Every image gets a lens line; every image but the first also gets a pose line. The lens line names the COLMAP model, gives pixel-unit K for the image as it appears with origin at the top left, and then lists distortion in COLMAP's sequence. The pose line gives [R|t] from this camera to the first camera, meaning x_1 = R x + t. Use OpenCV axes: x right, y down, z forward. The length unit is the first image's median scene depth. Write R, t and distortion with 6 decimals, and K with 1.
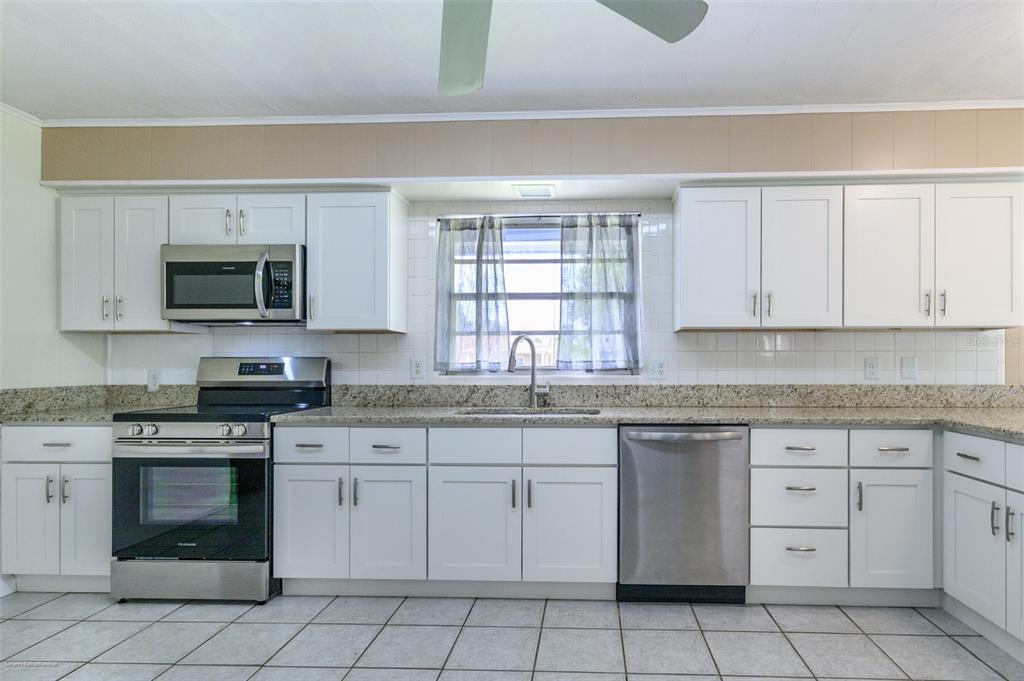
lens RADIAL K [[554.3, 0, 560.5], [0, 554.3, 366.7], [0, 0, 1]] dist [0.003563, 0.002169]
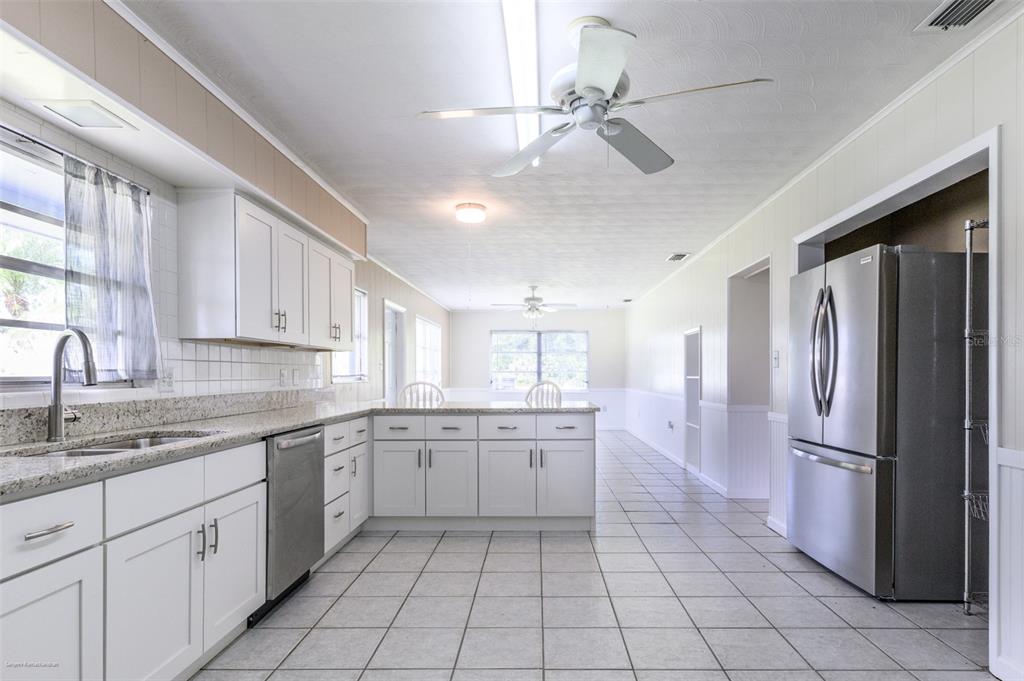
lens RADIAL K [[554.3, 0, 538.4], [0, 554.3, 374.7], [0, 0, 1]] dist [0.003563, 0.002169]
pose [[-0.048192, 0.000137, 0.998838, -0.738854], [0.007347, 0.999973, 0.000217, 0.000237], [-0.998811, 0.007349, -0.048191, 0.481718]]
